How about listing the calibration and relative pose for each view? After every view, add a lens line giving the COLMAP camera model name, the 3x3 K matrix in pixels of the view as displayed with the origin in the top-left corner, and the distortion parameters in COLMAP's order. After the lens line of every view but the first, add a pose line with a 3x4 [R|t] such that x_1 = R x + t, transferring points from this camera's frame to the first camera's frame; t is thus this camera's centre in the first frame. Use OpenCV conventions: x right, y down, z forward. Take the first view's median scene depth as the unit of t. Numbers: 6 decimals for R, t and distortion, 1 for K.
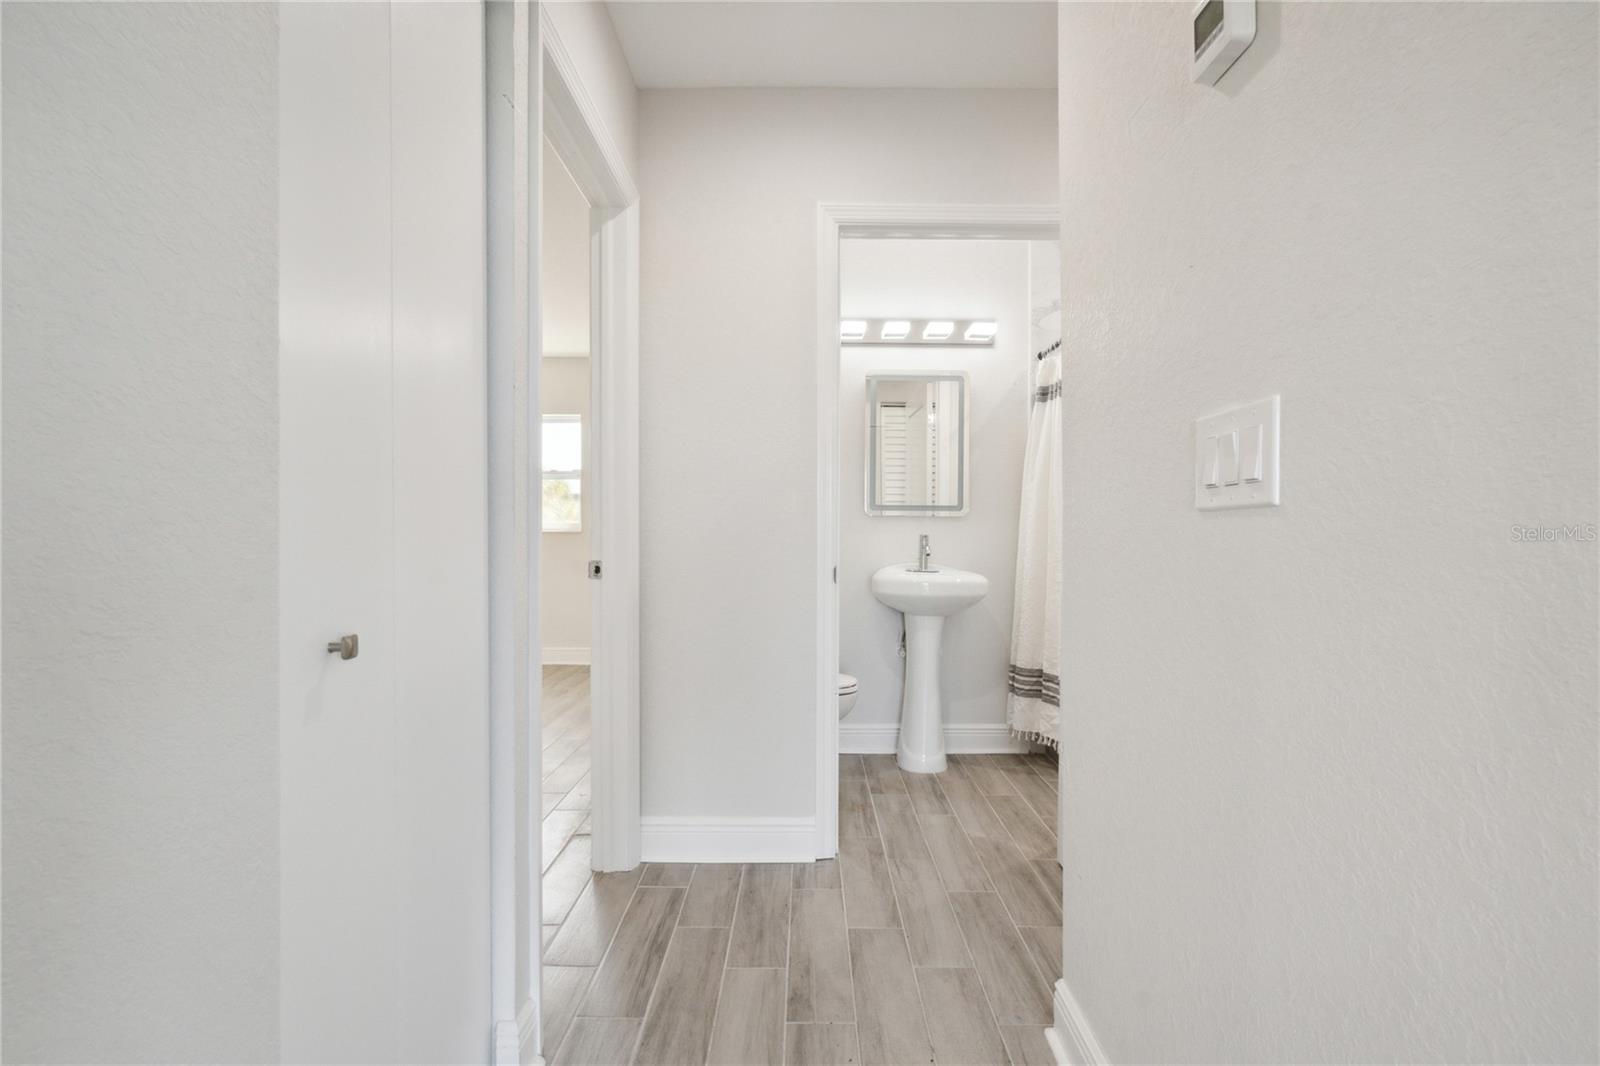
lens RADIAL K [[735.3, 0, 815.0], [0, 735.3, 528.1], [0, 0, 1]] dist [-0.008707, 0.002710]
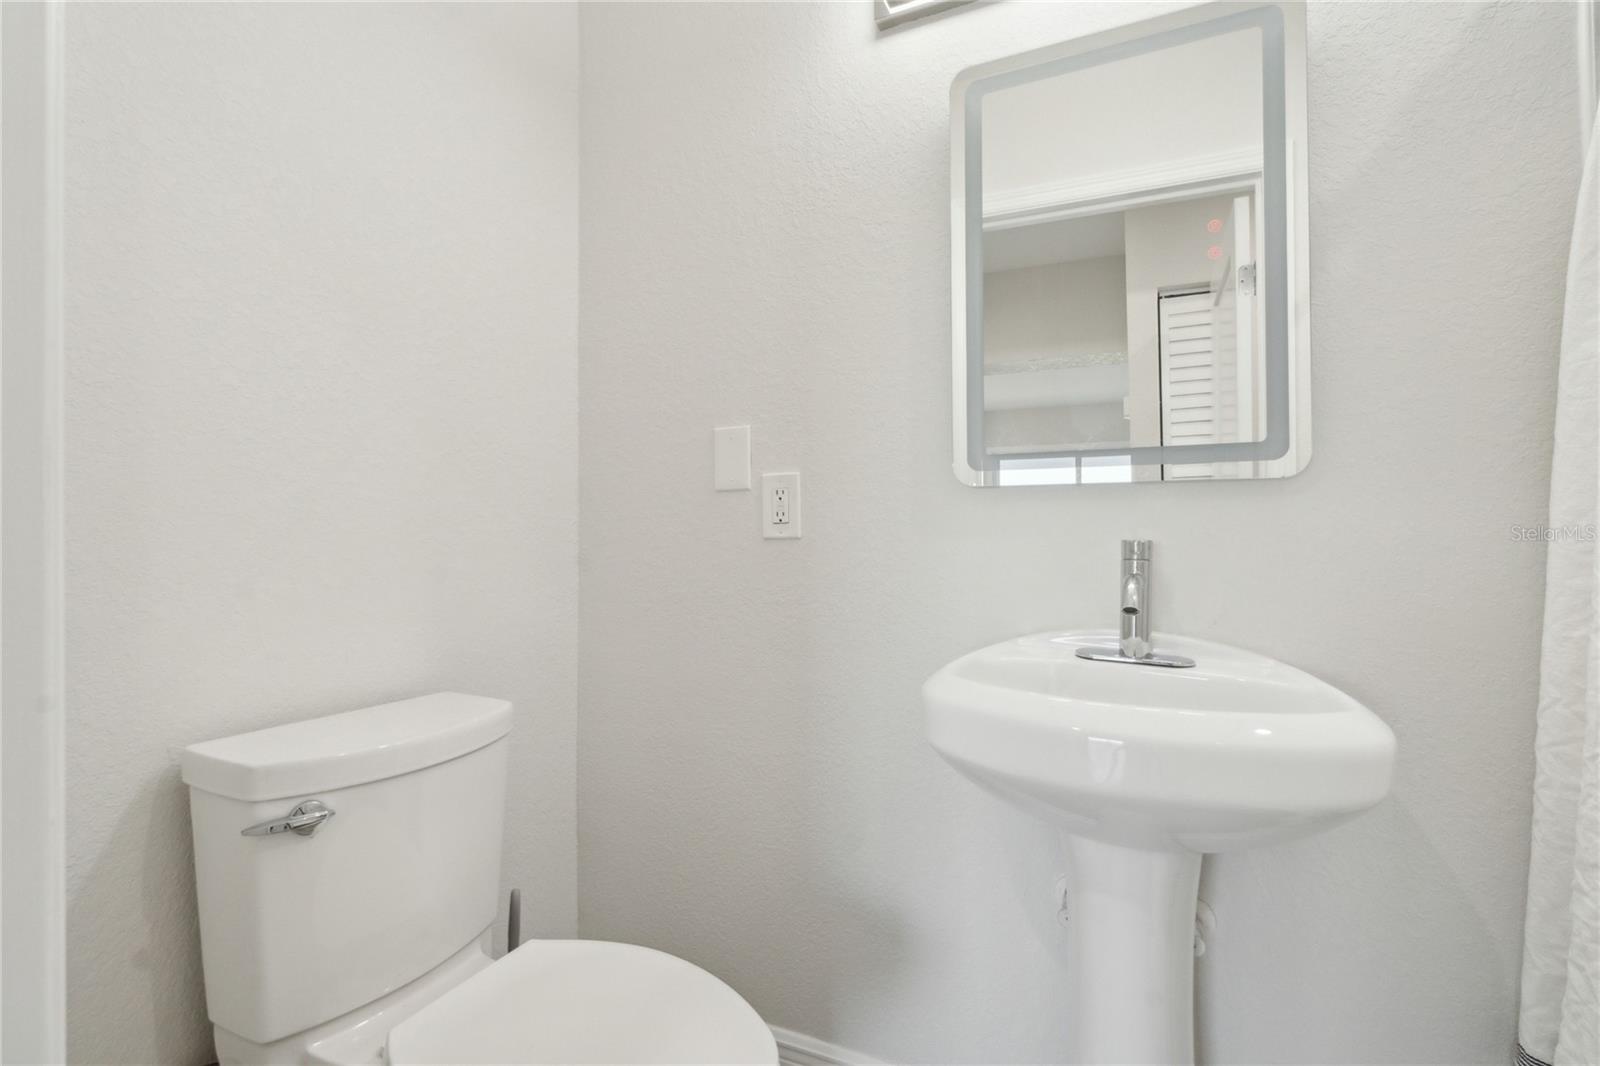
lens RADIAL K [[735.3, 0, 805.6], [0, 735.3, 525.4], [0, 0, 1]] dist [-0.008707, 0.002710]
pose [[0.895349, -0.014790, -0.445119, 0.163773], [0.015454, 0.999878, -0.002139, 0.001160], [0.445096, -0.004963, 0.895469, 0.667655]]
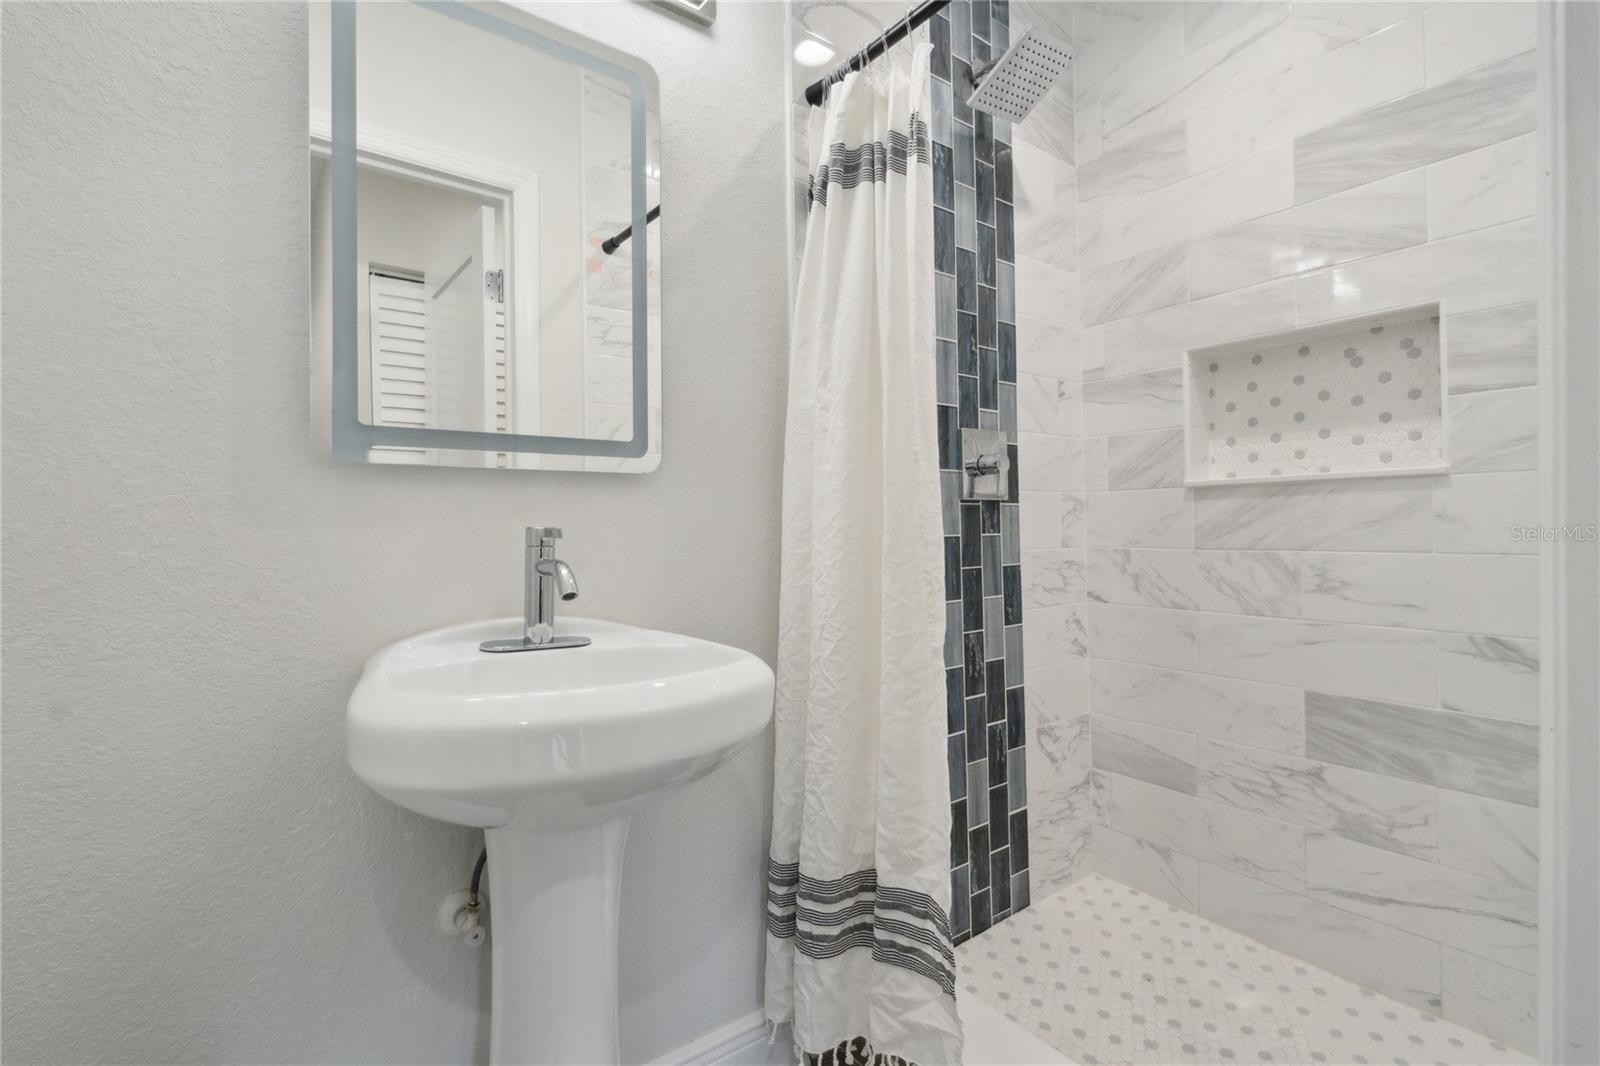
lens RADIAL K [[735.3, 0, 805.1], [0, 735.3, 516.2], [0, 0, 1]] dist [-0.008707, 0.002710]
pose [[0.810502, -0.012099, 0.585610, 0.057524], [0.006358, 0.999909, 0.011859, 0.000789], [-0.585701, -0.005888, 0.810506, 0.686529]]
